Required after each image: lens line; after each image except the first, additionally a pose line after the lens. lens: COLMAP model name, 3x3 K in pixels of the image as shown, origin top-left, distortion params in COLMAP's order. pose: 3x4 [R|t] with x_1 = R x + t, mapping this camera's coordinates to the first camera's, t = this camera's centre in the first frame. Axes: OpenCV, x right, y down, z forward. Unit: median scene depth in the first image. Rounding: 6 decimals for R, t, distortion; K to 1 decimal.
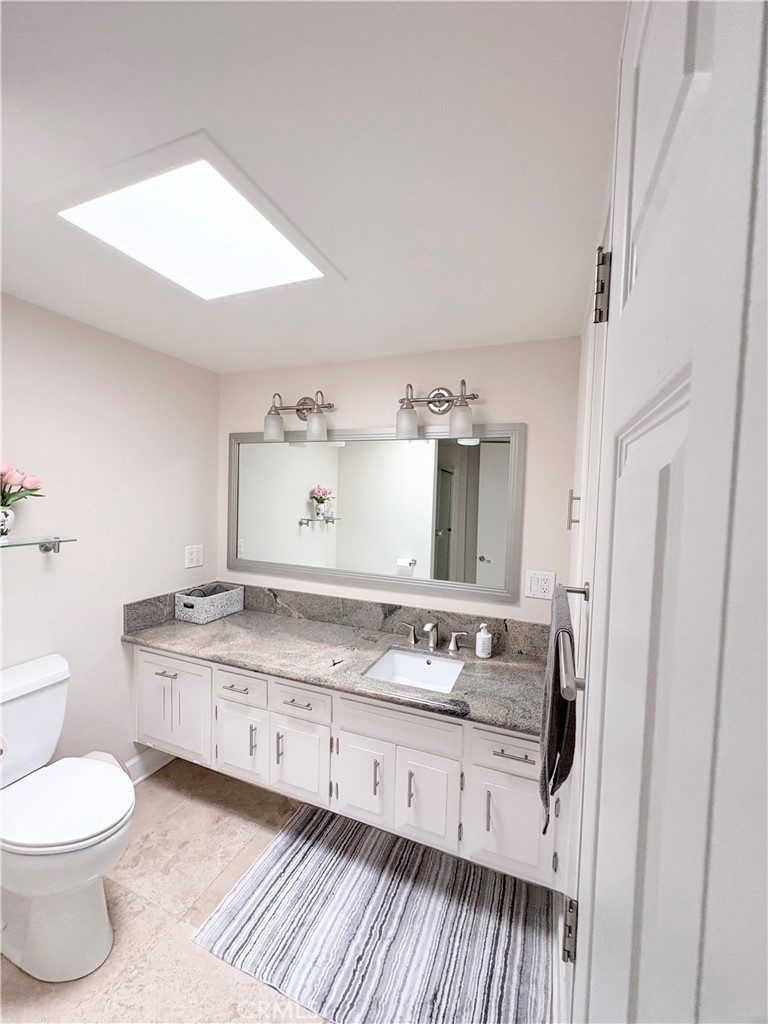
lens RADIAL K [[410.0, 0, 383.5], [0, 410.0, 510.7], [0, 0, 1]] dist [0.002348, 0.000641]
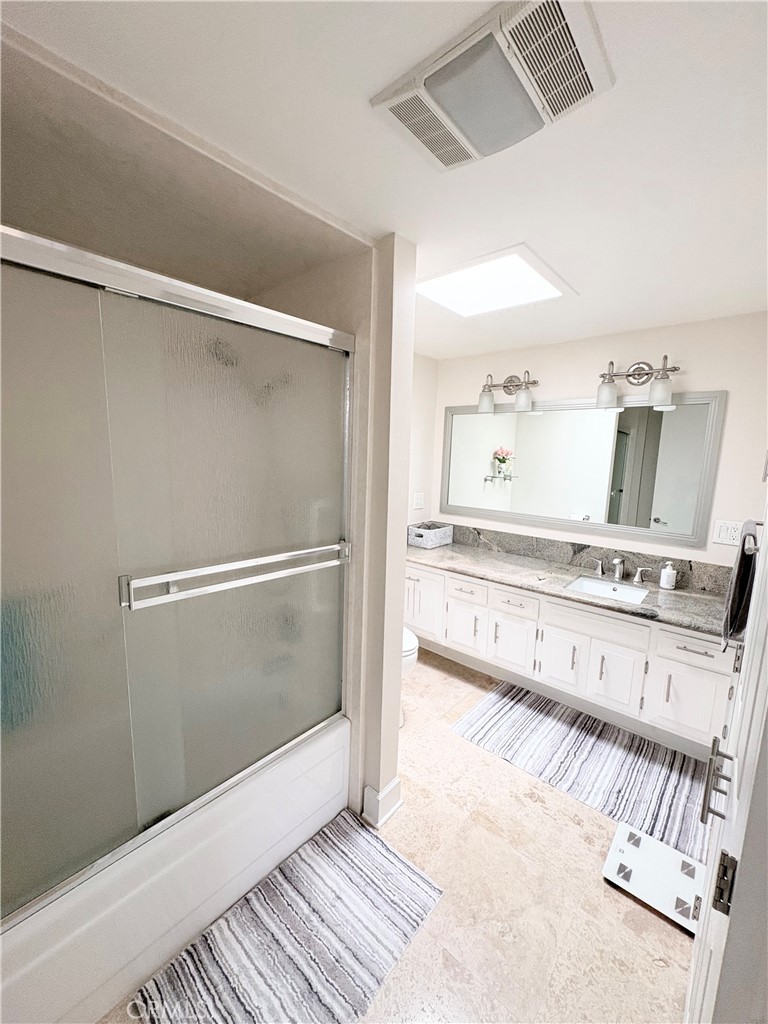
lens RADIAL K [[410.0, 0, 384.1], [0, 410.0, 511.7], [0, 0, 1]] dist [0.002348, 0.000641]
pose [[0.944513, 0.044984, -0.325378, -0.161774], [-0.014085, 0.995213, 0.096705, 0.022201], [0.328171, -0.086757, 0.940626, -0.399622]]
